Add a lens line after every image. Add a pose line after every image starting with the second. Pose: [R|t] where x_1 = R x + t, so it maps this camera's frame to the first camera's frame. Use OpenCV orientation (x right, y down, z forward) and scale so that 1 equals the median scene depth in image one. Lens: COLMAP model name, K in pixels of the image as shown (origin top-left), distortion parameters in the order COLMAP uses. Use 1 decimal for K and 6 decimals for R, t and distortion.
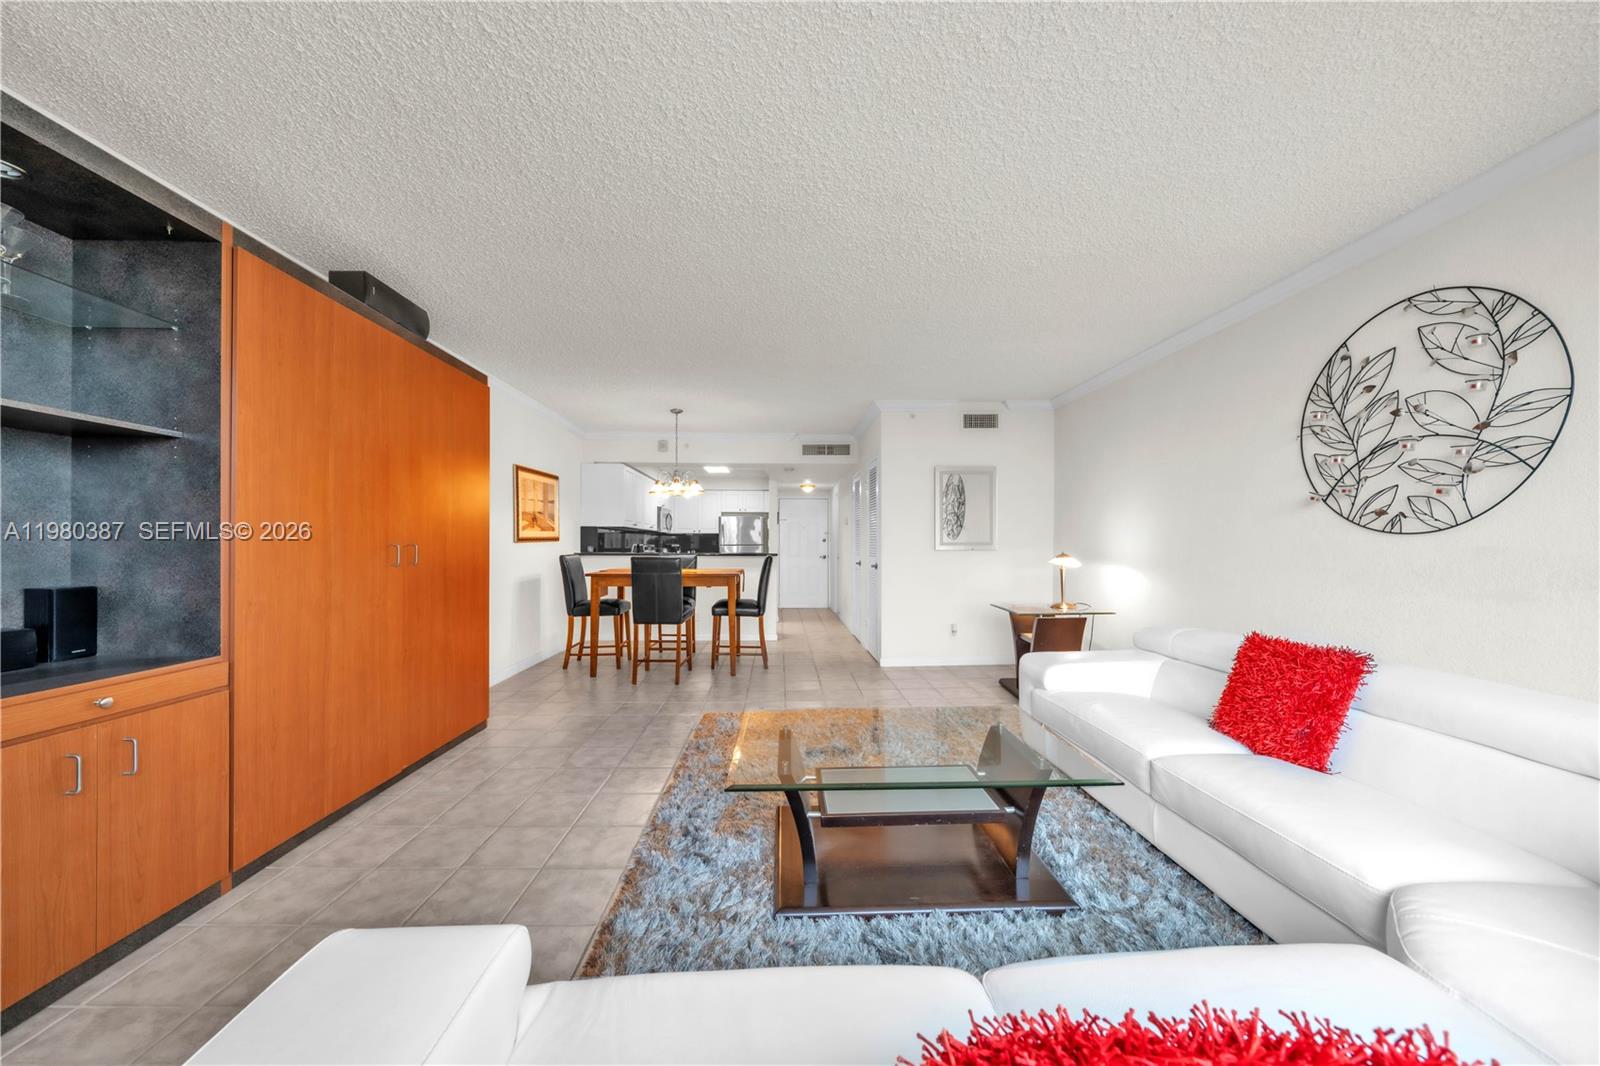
lens RADIAL K [[561.9, 0, 789.3], [0, 561.9, 541.6], [0, 0, 1]] dist [-0.004600, 0.000098]
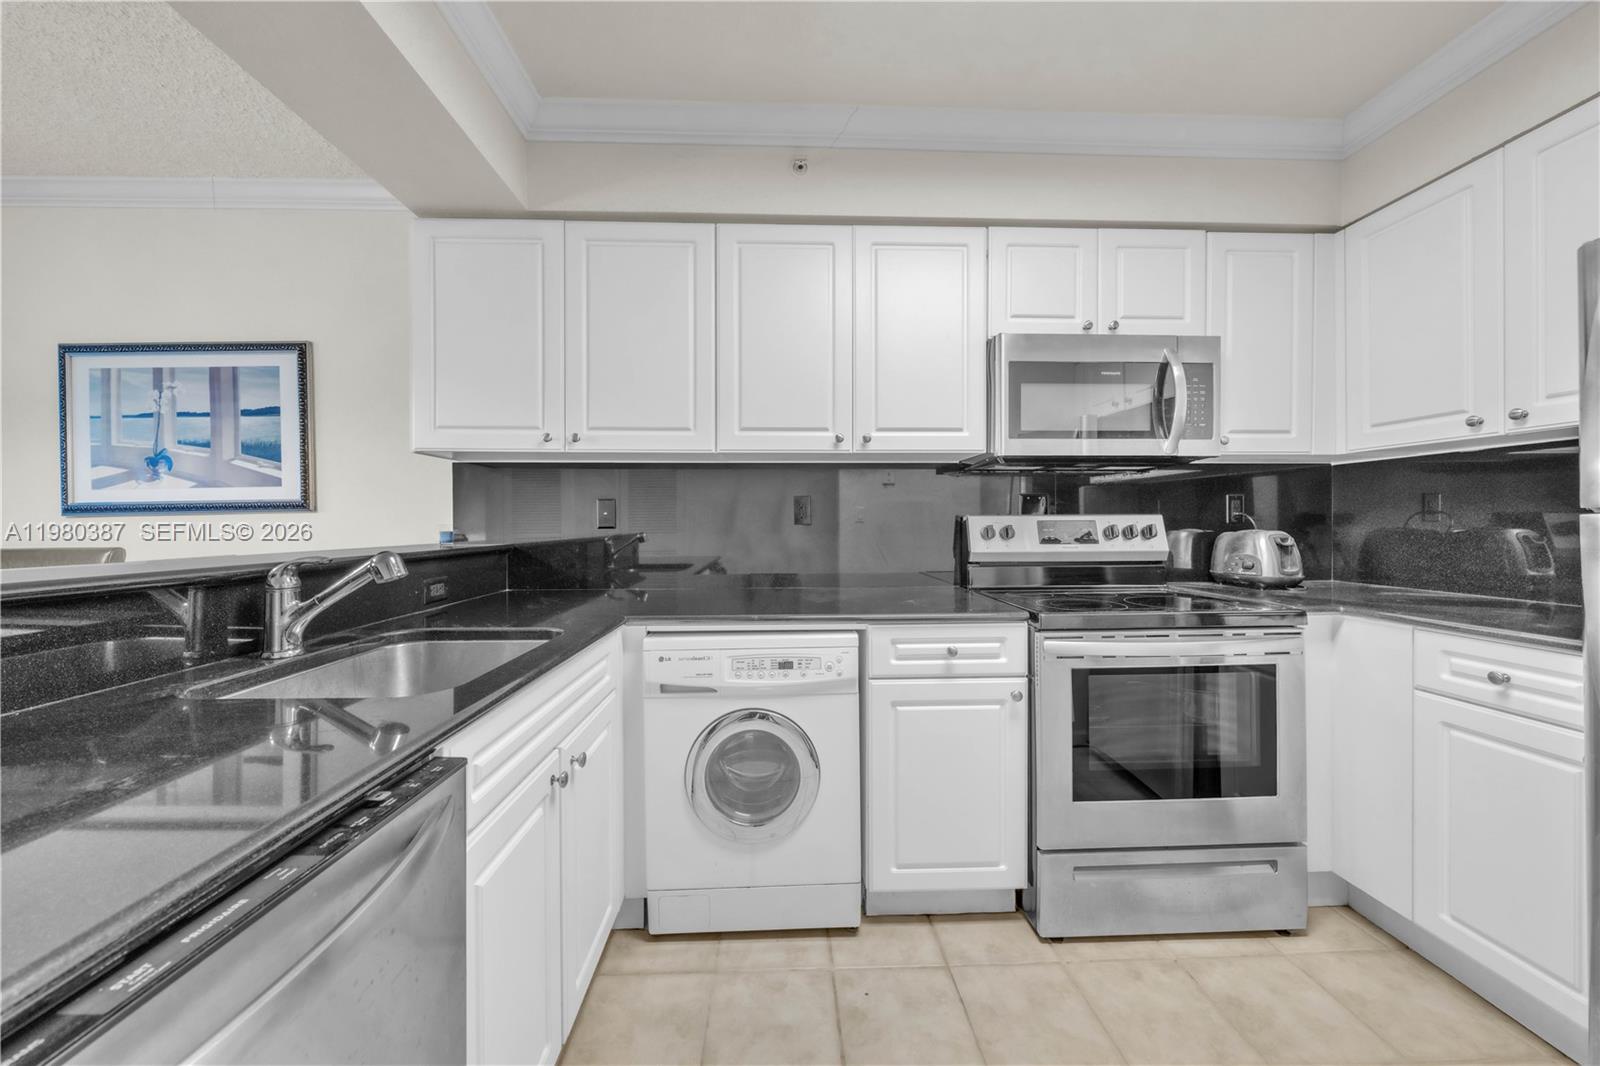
lens RADIAL K [[663.9, 0, 795.3], [0, 663.9, 538.5], [0, 0, 1]] dist [0.001460, 0.000203]
pose [[-0.011196, 0.014511, -0.999832, 0.087728], [0.005682, 0.999879, 0.014448, 0.029136], [0.999921, -0.005519, -0.011277, 2.970261]]
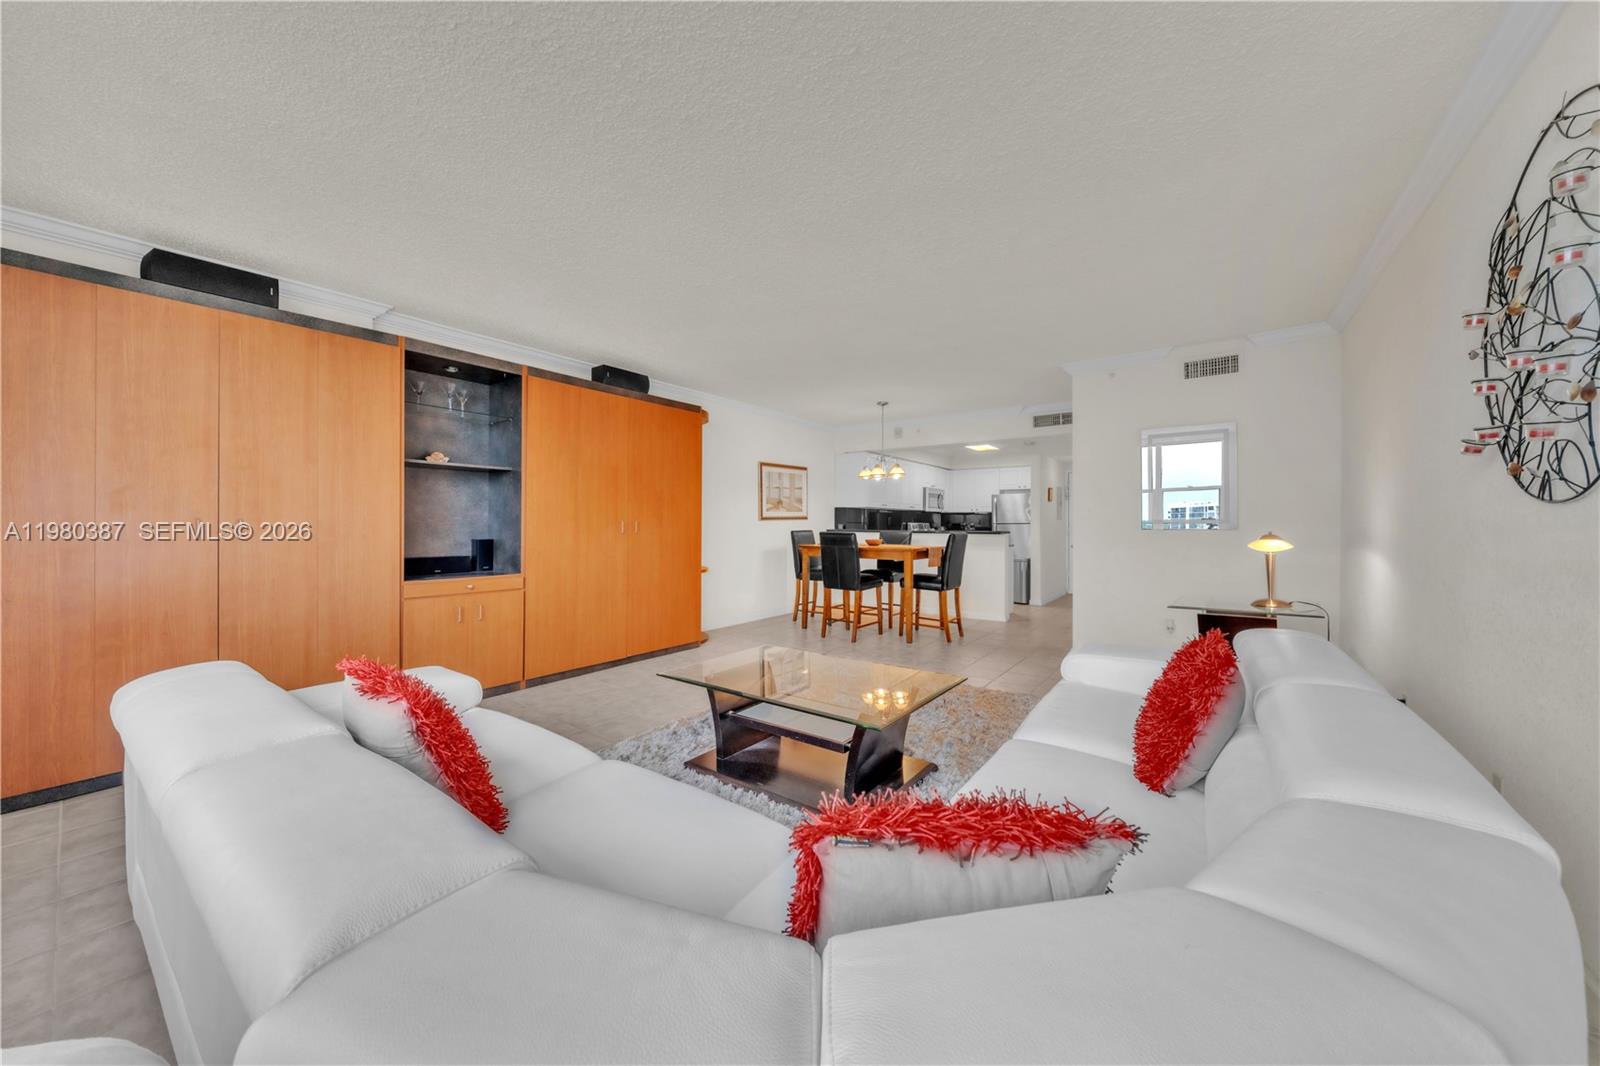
lens RADIAL K [[561.9, 0, 777.5], [0, 561.9, 517.7], [0, 0, 1]] dist [-0.004600, 0.000098]
pose [[0.772015, -0.005176, -0.635583, 0.729564], [0.001011, 0.999976, -0.006916, 0.007128], [0.635604, 0.004697, 0.772001, -0.004349]]
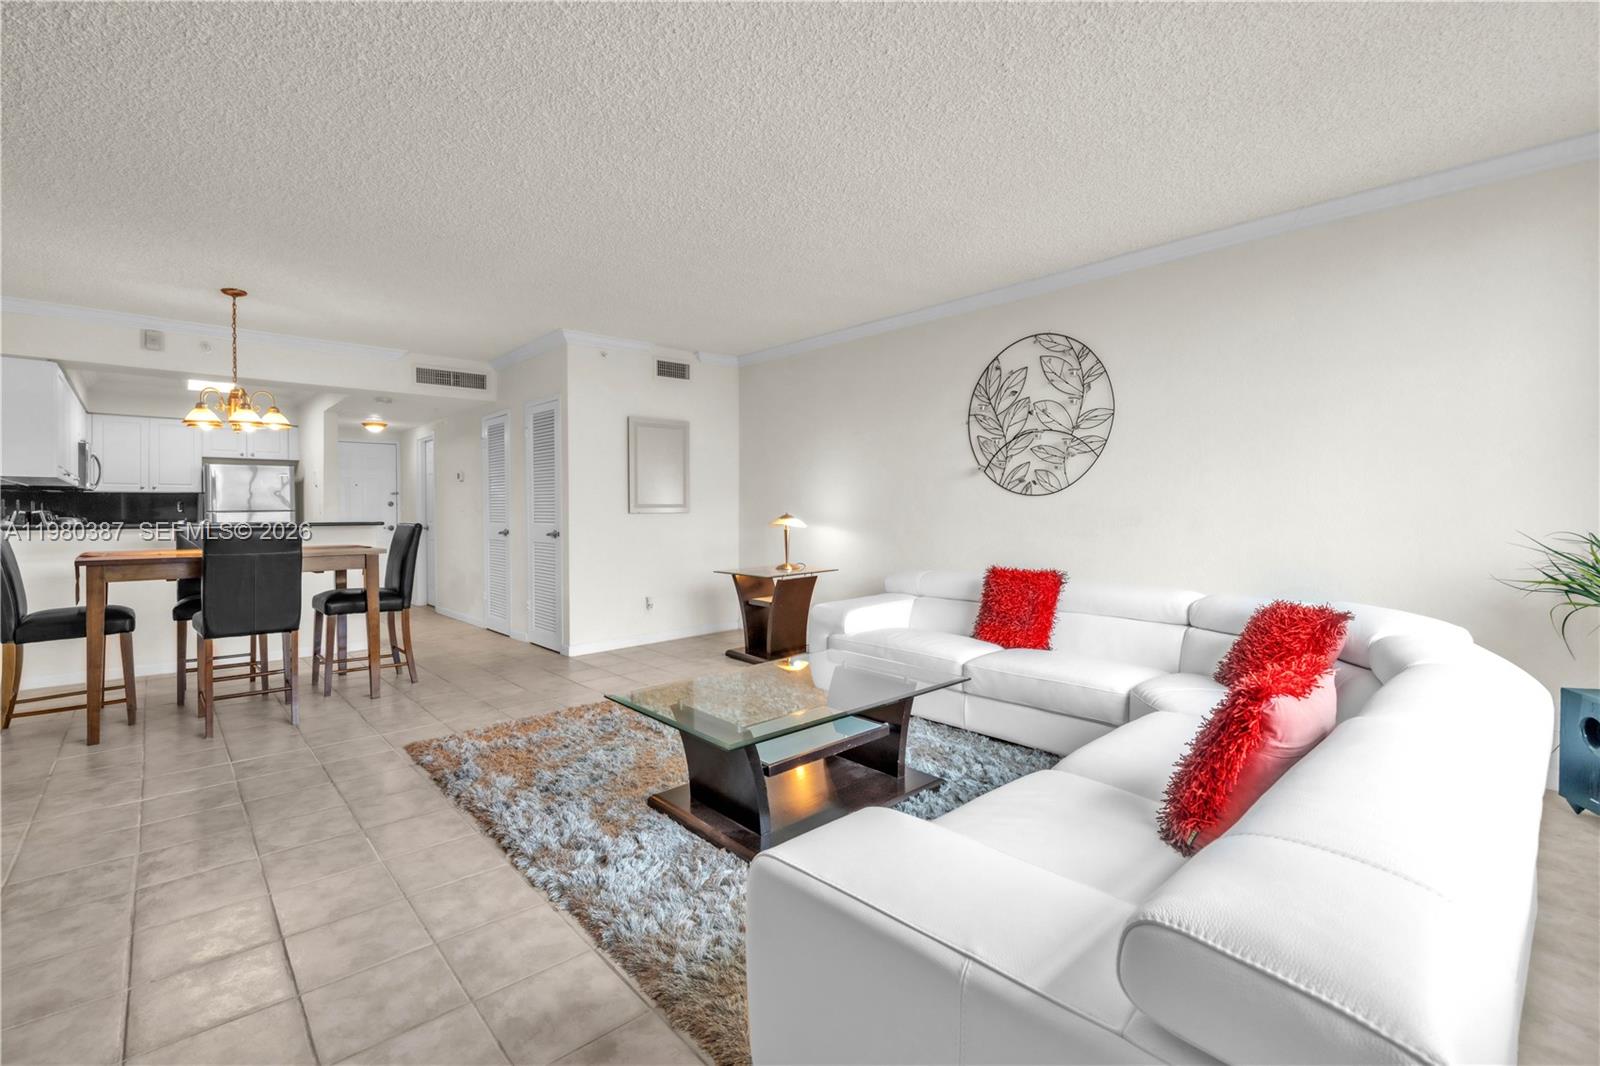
lens RADIAL K [[722.1, 0, 802.8], [0, 722.1, 510.3], [0, 0, 1]] dist [0.000885, -0.000203]
pose [[0.749673, -0.006946, 0.661772, -0.542138], [0.004155, 0.999975, 0.005788, 0.010454], [-0.661795, -0.001589, 0.749683, -0.019695]]
